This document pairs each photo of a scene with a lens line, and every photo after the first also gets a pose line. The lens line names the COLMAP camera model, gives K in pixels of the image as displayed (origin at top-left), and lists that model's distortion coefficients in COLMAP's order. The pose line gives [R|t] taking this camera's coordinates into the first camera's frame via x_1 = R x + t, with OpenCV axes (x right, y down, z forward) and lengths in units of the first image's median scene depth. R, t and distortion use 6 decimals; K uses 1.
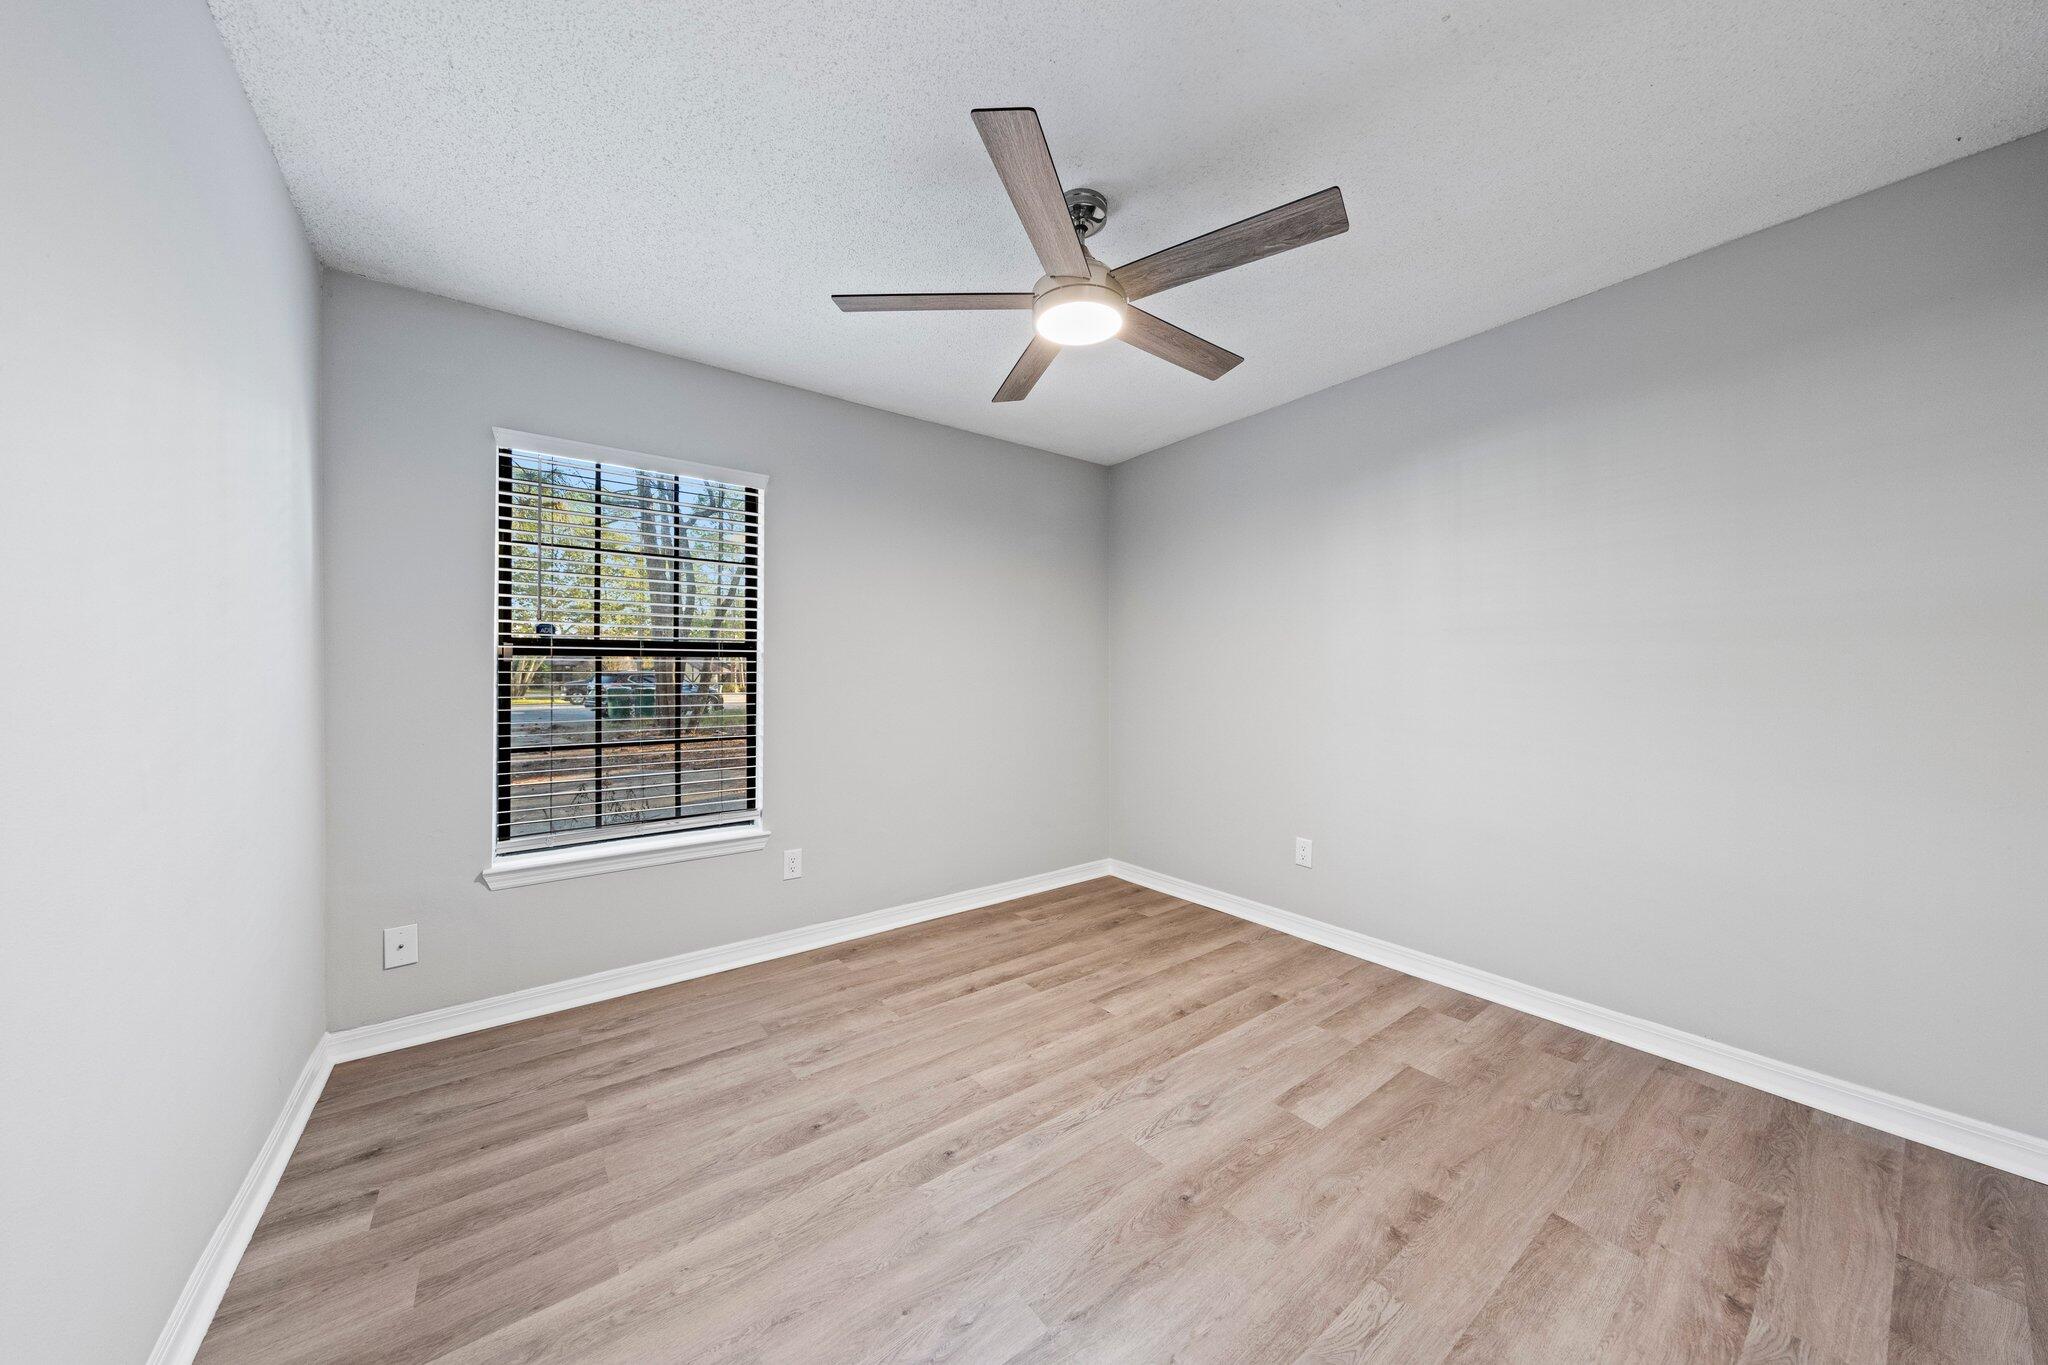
lens RADIAL K [[702.2, 0, 1030.1], [0, 702.2, 677.5], [0, 0, 1]] dist [-0.000523, -0.000003]
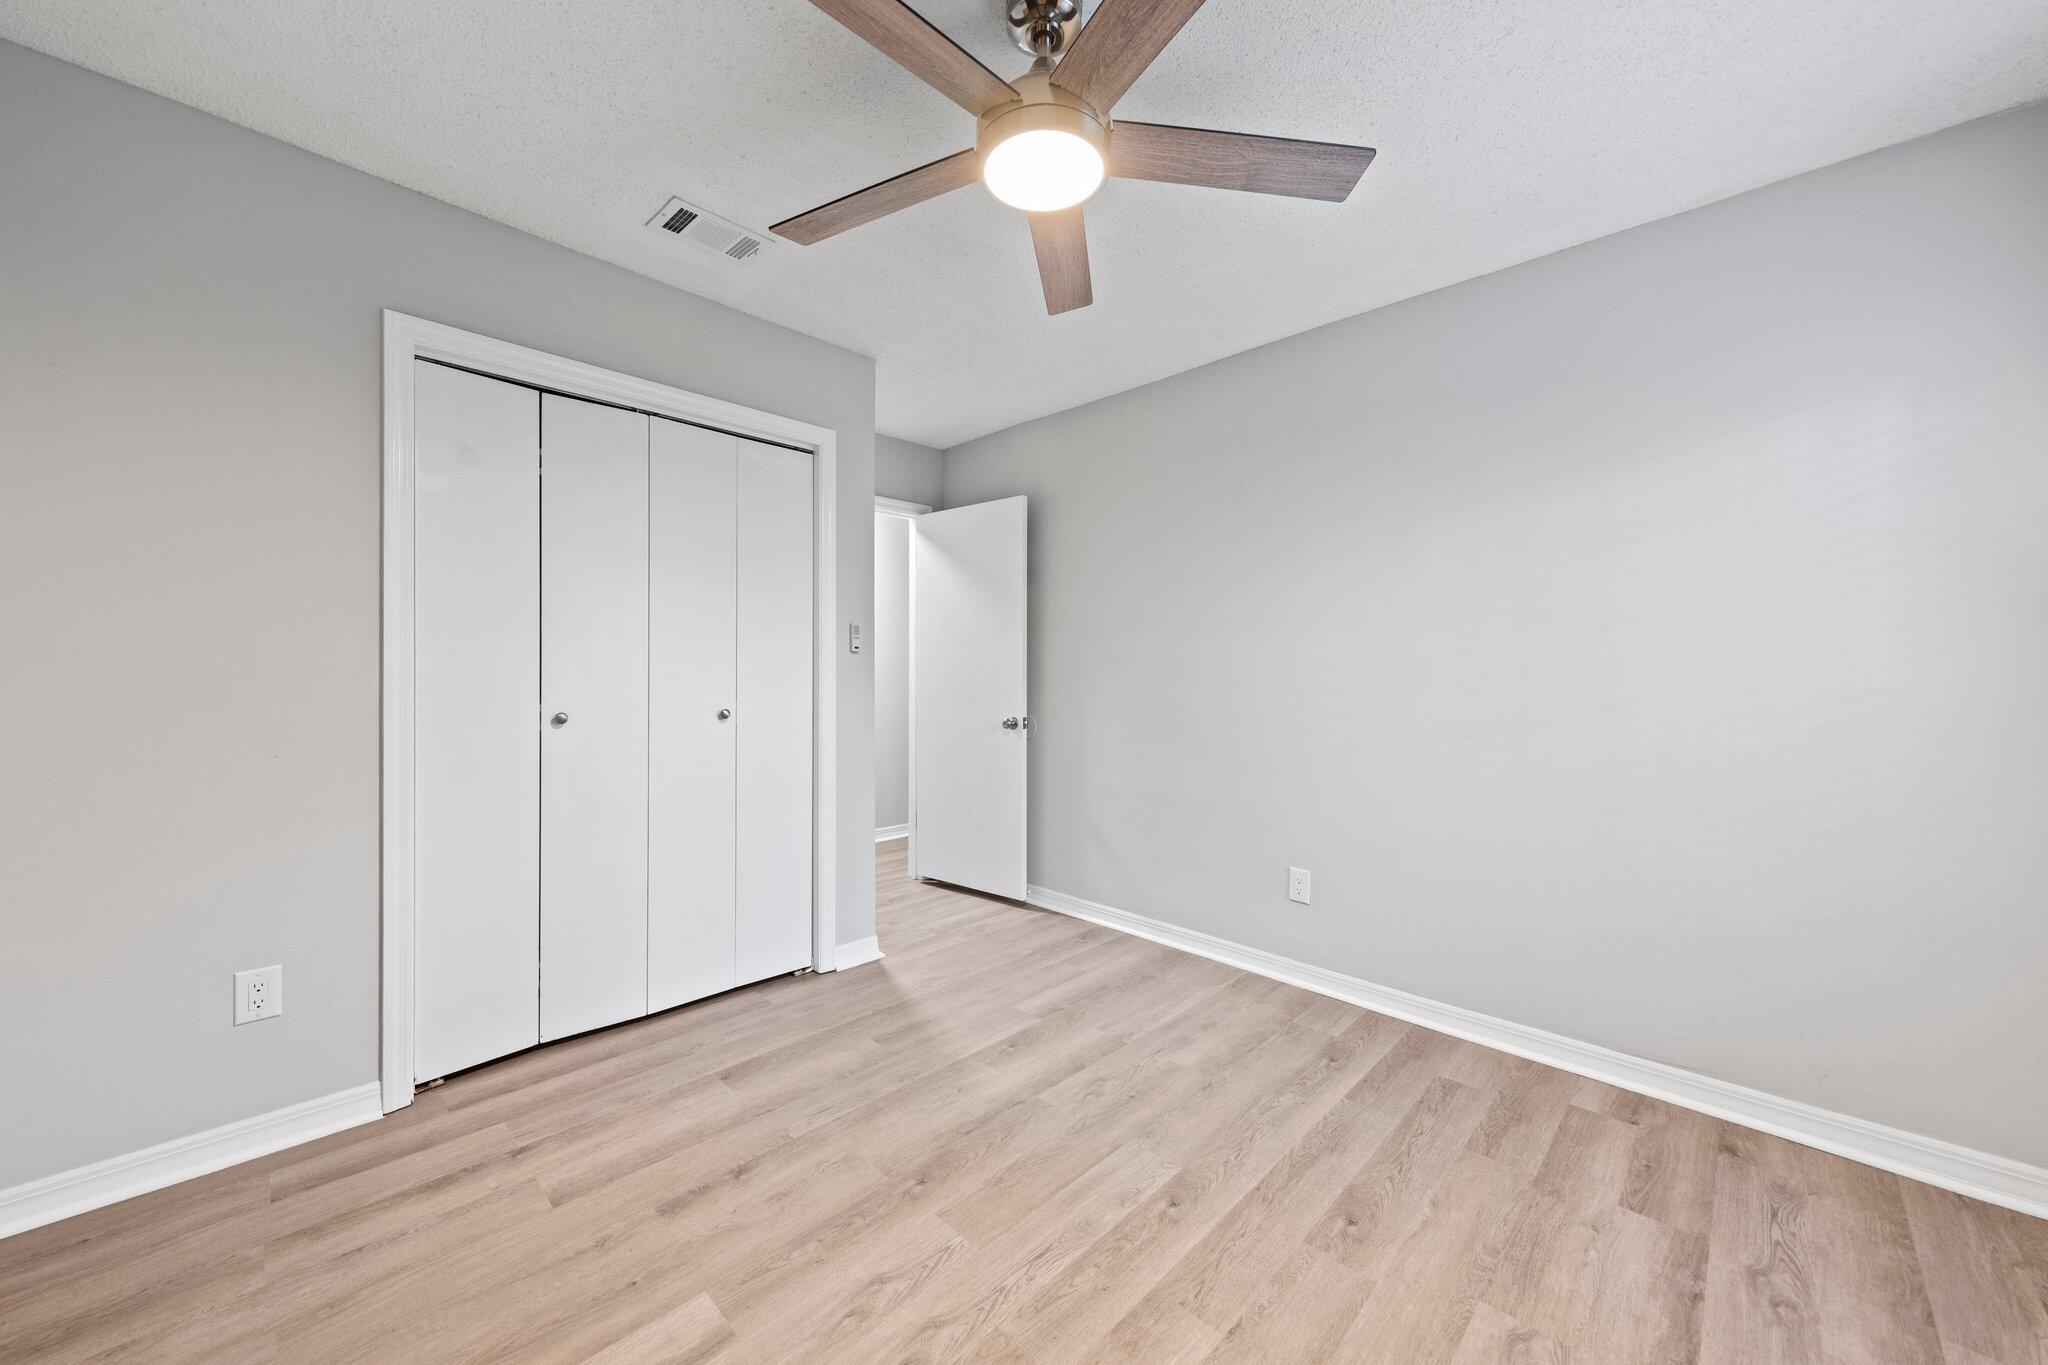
lens RADIAL K [[753.6, 0, 1027.9], [0, 753.6, 675.5], [0, 0, 1]] dist [-0.000089, -0.000032]
pose [[-0.989602, -0.002410, -0.143812, 0.209013], [-0.002007, 0.999994, -0.002943, 0.006727], [0.143818, -0.002624, -0.989601, 1.931795]]
